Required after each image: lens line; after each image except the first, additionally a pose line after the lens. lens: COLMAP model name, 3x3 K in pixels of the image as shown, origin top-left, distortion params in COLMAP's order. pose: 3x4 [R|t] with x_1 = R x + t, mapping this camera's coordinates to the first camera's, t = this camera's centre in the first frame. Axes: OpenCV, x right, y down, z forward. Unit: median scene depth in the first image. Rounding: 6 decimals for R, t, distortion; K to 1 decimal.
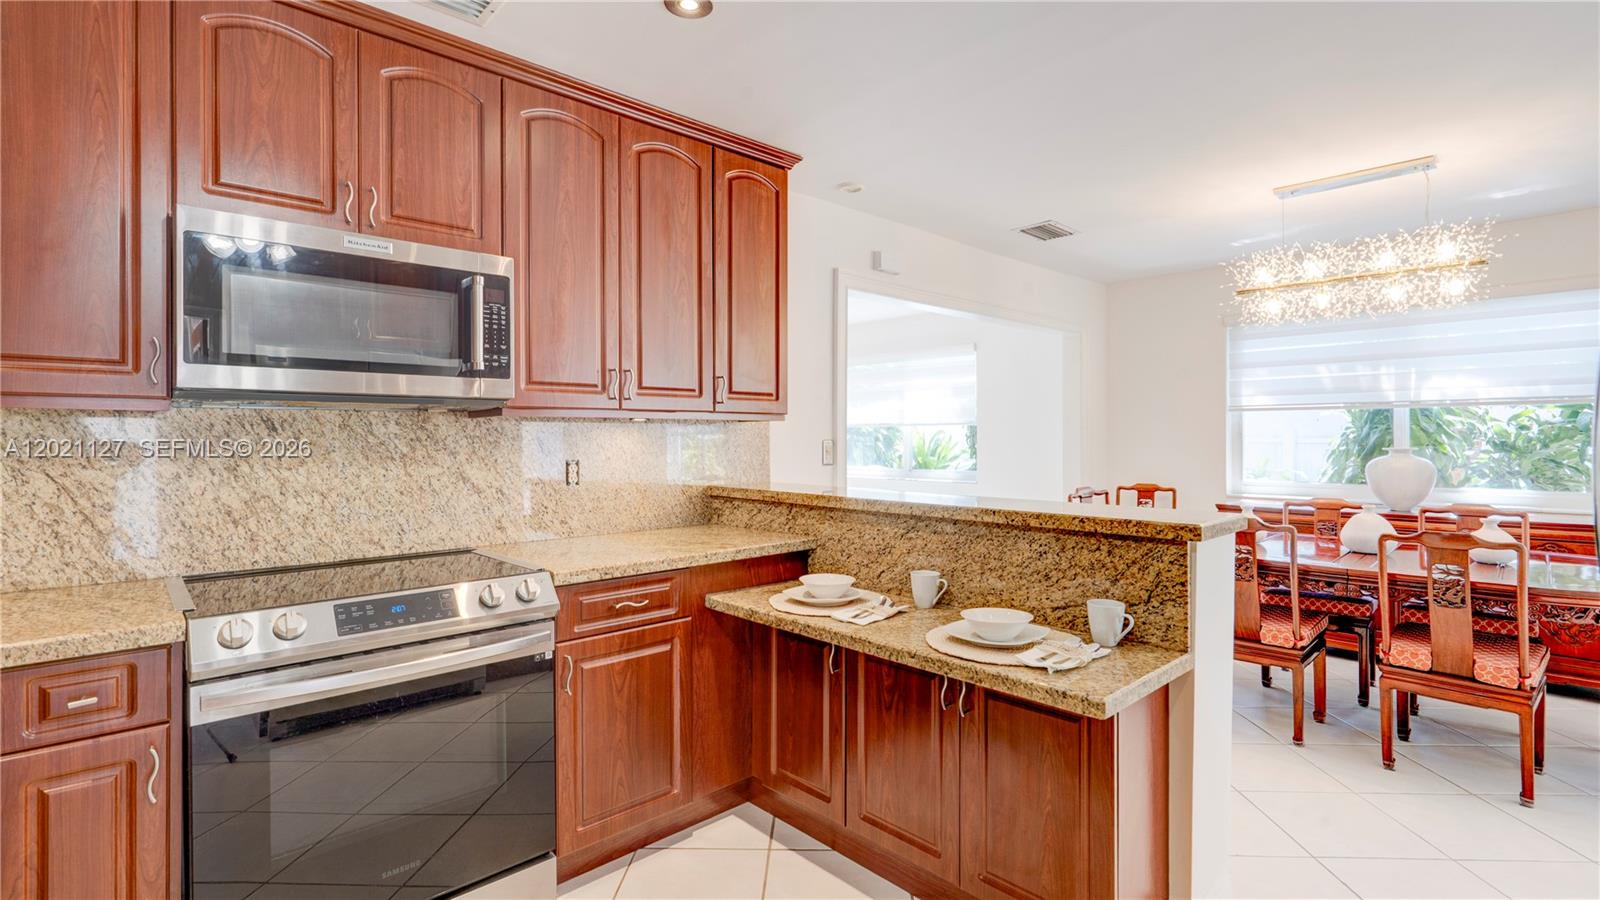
lens RADIAL K [[737.5, 0, 794.2], [0, 737.5, 441.1], [0, 0, 1]] dist [-0.001998, -0.000100]
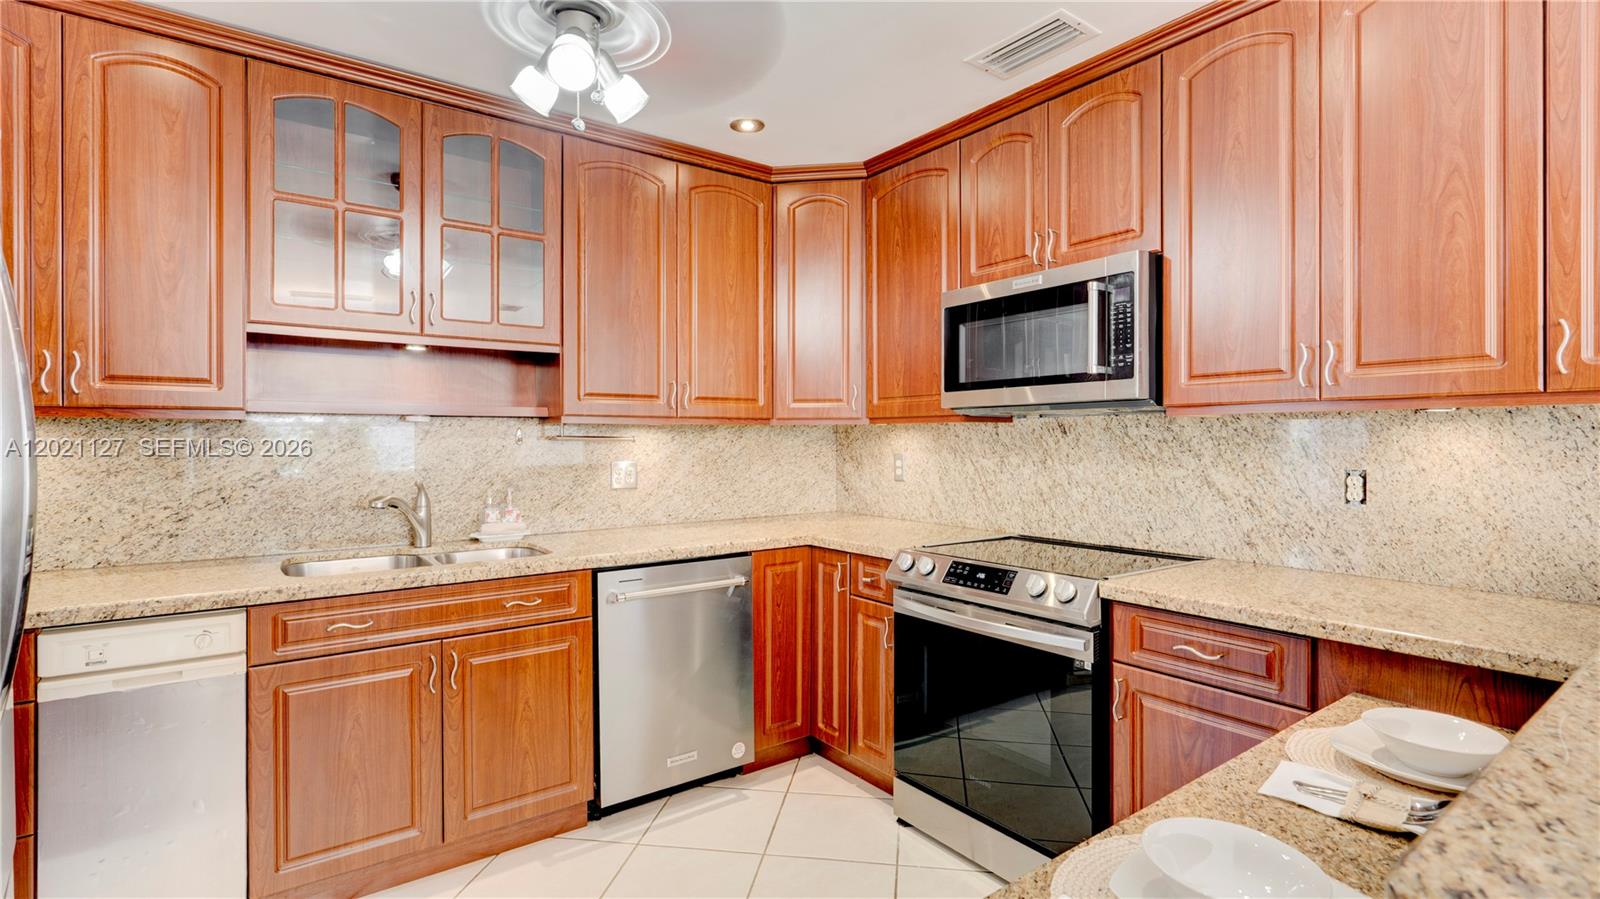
lens RADIAL K [[735.8, 0, 807.7], [0, 735.8, 446.9], [0, 0, 1]] dist [-0.003119, -0.000665]
pose [[-0.101158, 0.012528, -0.994792, 0.572114], [-0.001487, 0.999918, 0.012744, -0.006221], [0.994869, 0.002769, -0.101131, 0.641448]]
